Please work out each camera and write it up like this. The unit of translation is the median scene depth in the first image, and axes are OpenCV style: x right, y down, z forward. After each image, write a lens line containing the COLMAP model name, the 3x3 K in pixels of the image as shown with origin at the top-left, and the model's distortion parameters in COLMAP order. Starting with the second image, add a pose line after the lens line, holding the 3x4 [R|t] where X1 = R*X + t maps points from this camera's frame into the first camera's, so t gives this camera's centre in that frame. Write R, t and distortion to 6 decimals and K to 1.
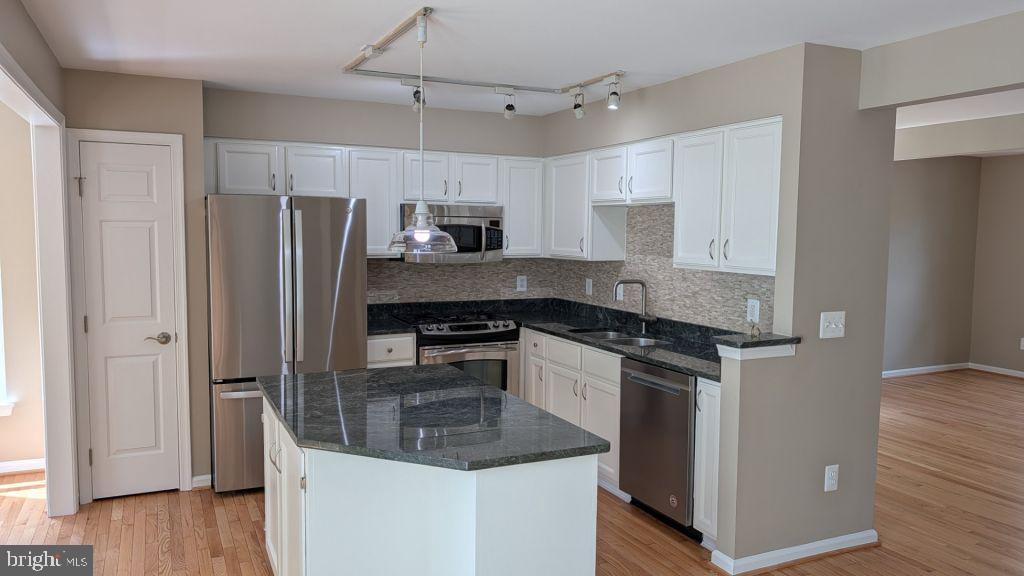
lens RADIAL K [[732.0, 0, 503.9], [0, 732.0, 291.6], [0, 0, 1]] dist [0.033316, -0.045920]
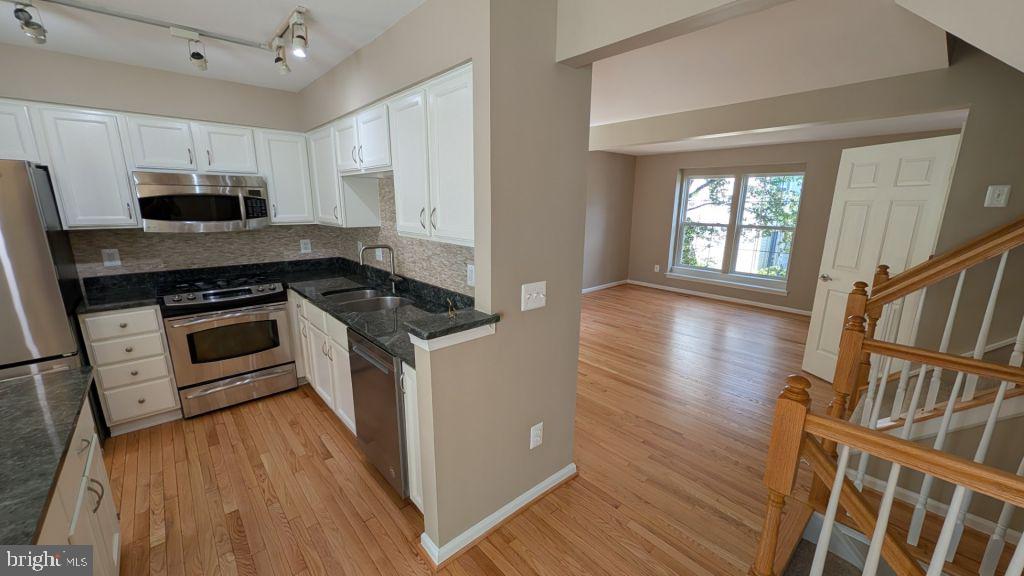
lens RADIAL K [[387.0, 0, 512.0], [0, 387.0, 288.0], [0, 0, 1]] dist [-0.000407, -0.000051]
pose [[0.956467, -0.064520, 0.284619, 0.188928], [0.025594, 0.990042, 0.138423, -0.026289], [-0.290716, -0.125112, 0.948594, 0.359760]]
